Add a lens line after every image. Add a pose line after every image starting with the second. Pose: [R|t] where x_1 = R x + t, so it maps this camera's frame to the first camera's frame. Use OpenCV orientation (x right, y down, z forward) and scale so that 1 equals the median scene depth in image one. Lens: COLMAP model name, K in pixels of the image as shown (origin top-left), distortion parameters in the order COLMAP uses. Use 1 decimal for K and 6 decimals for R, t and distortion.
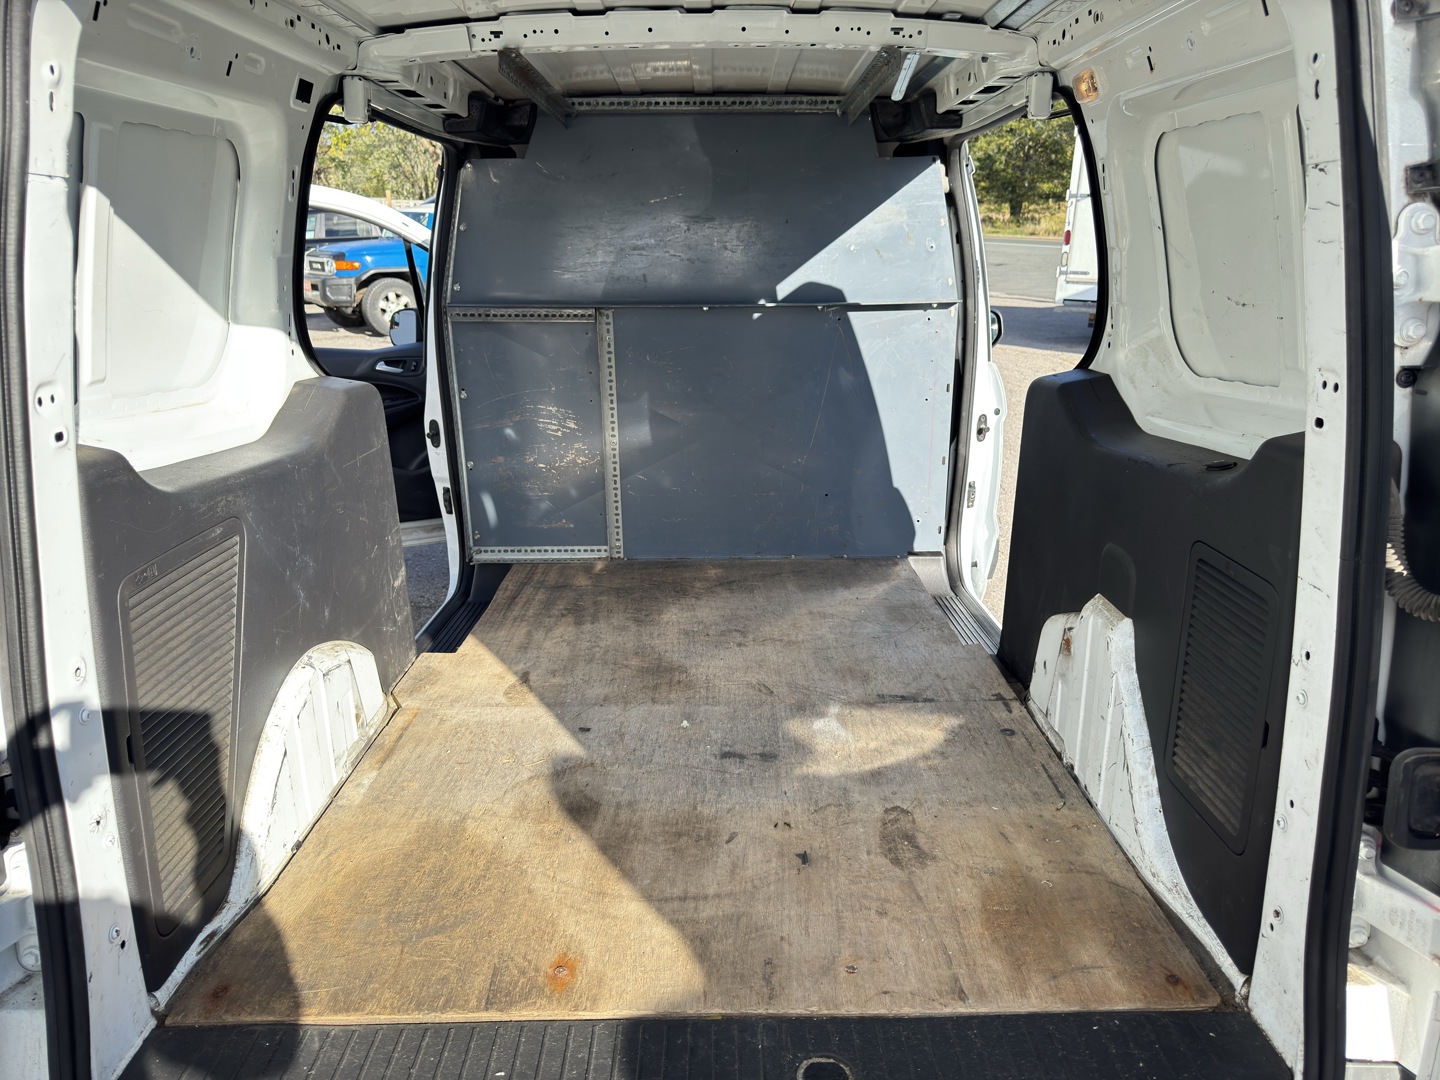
lens RADIAL K [[989.9, 0, 725.7], [0, 989.9, 546.7], [0, 0, 1]] dist [0.123289, -0.168517]
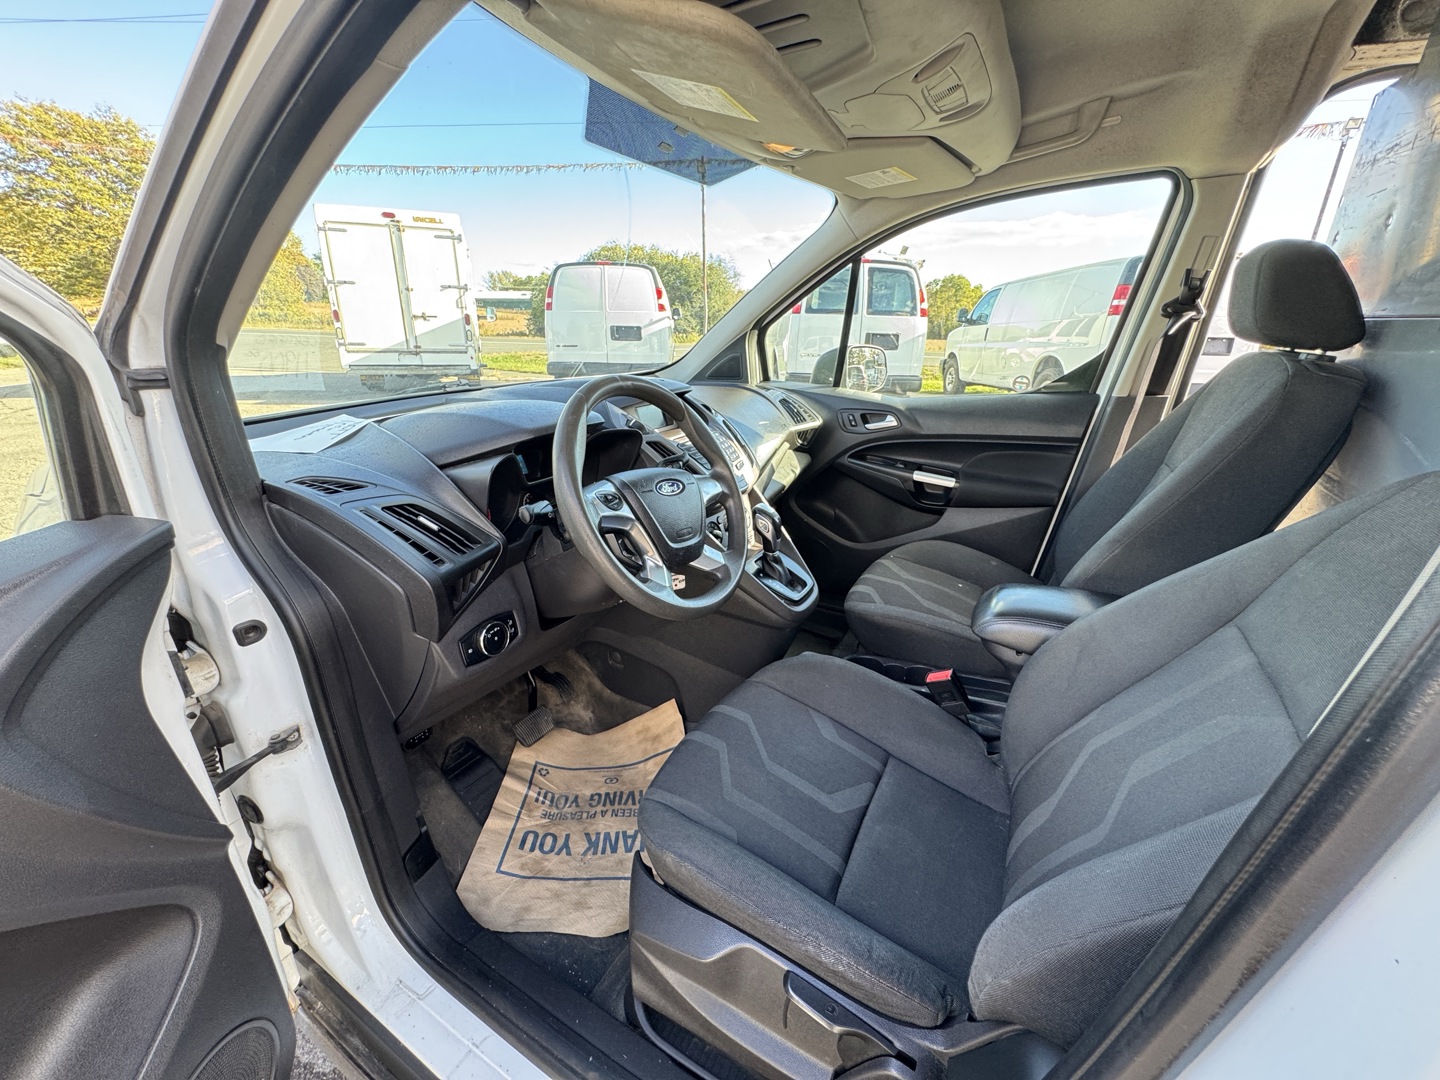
lens RADIAL K [[570.1, 0, 720.0], [0, 570.1, 540.0], [0, 0, 1]] dist [-0.000250, 0.000313]
pose [[0.503329, -0.300841, 0.810034, -0.477031], [0.252771, 0.947692, 0.194903, -0.338081], [-0.826297, 0.106652, 0.553044, 1.378209]]
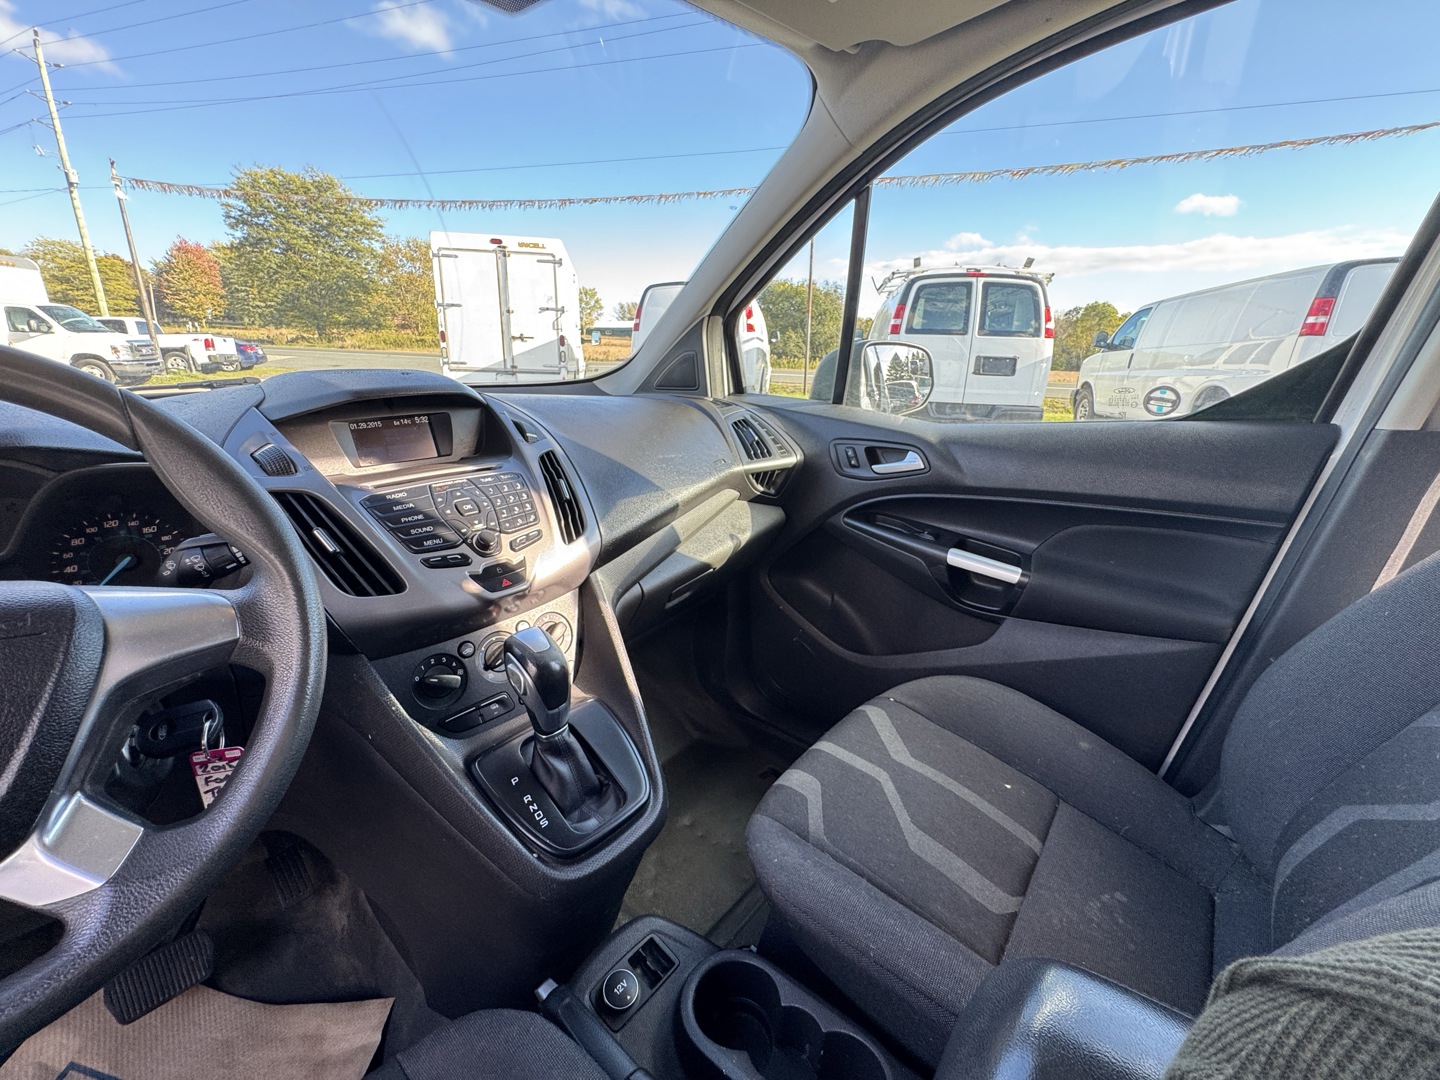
lens RADIAL K [[577.0, 0, 720.0], [0, 577.0, 540.0], [0, 0, 1]] dist [-0.007014, 0.000366]
pose [[0.657947, -0.224350, 0.718869, -0.140834], [0.212637, 0.971094, 0.108450, -0.304259], [-0.722420, 0.081504, 0.686634, 1.396699]]
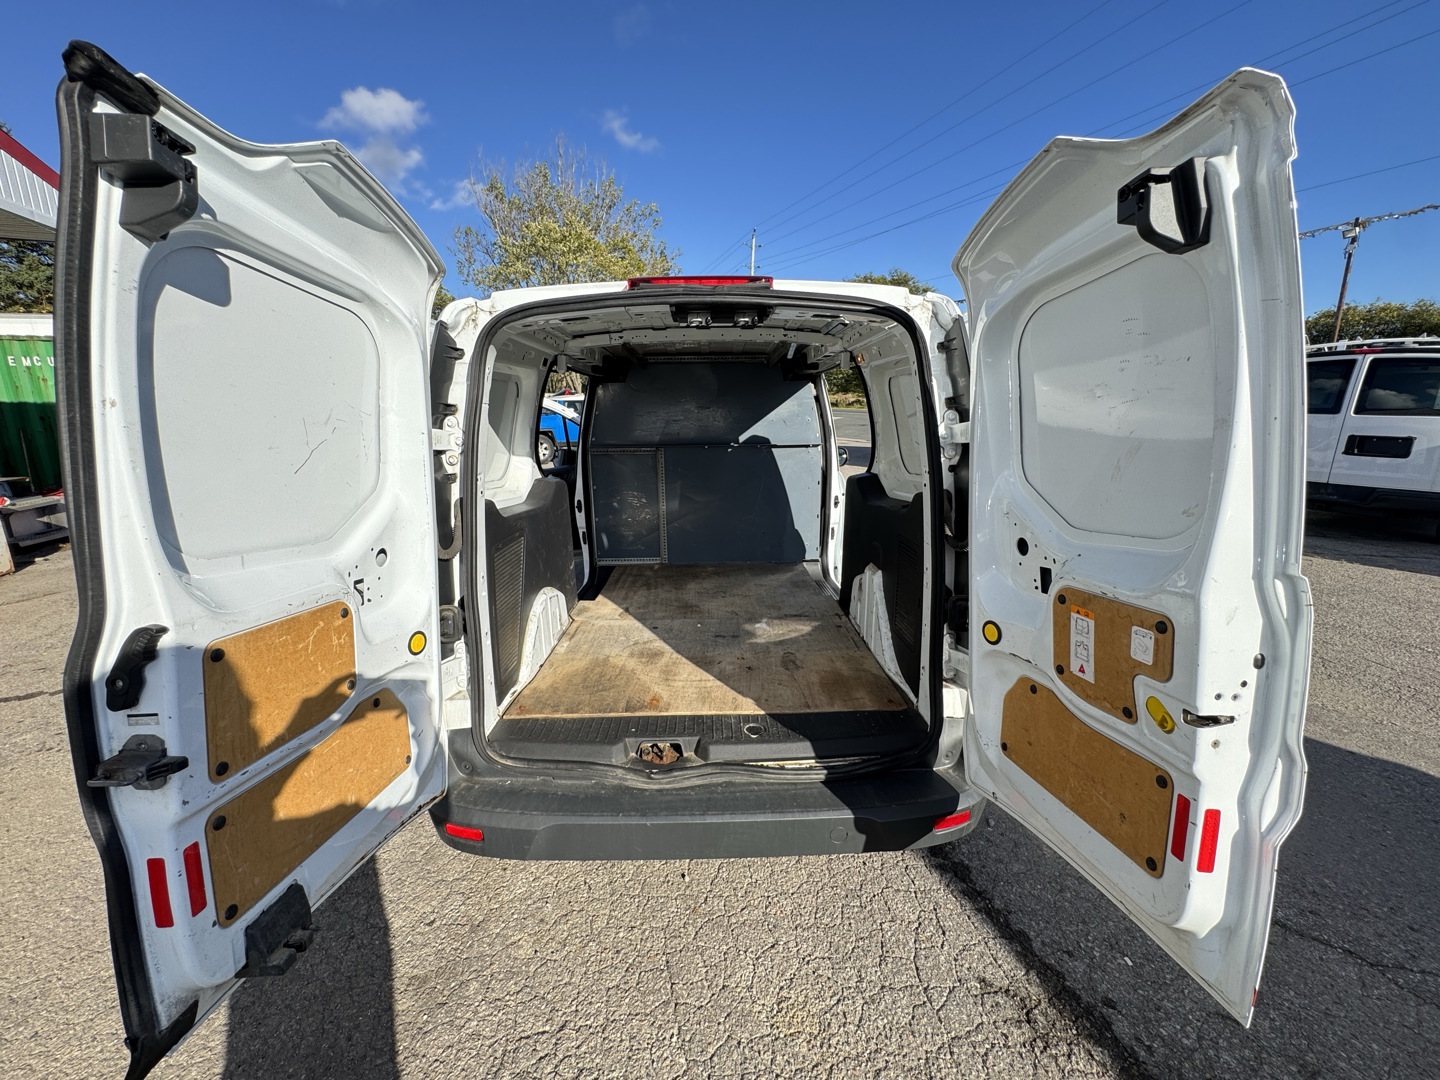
lens RADIAL K [[577.0, 0, 720.0], [0, 577.0, 540.0], [0, 0, 1]] dist [-0.007014, 0.000366]
pose [[0.999951, -0.006064, 0.007789, -0.001880], [0.006649, 0.996981, -0.077367, 0.074320], [-0.007296, 0.077415, 0.996972, -0.292833]]
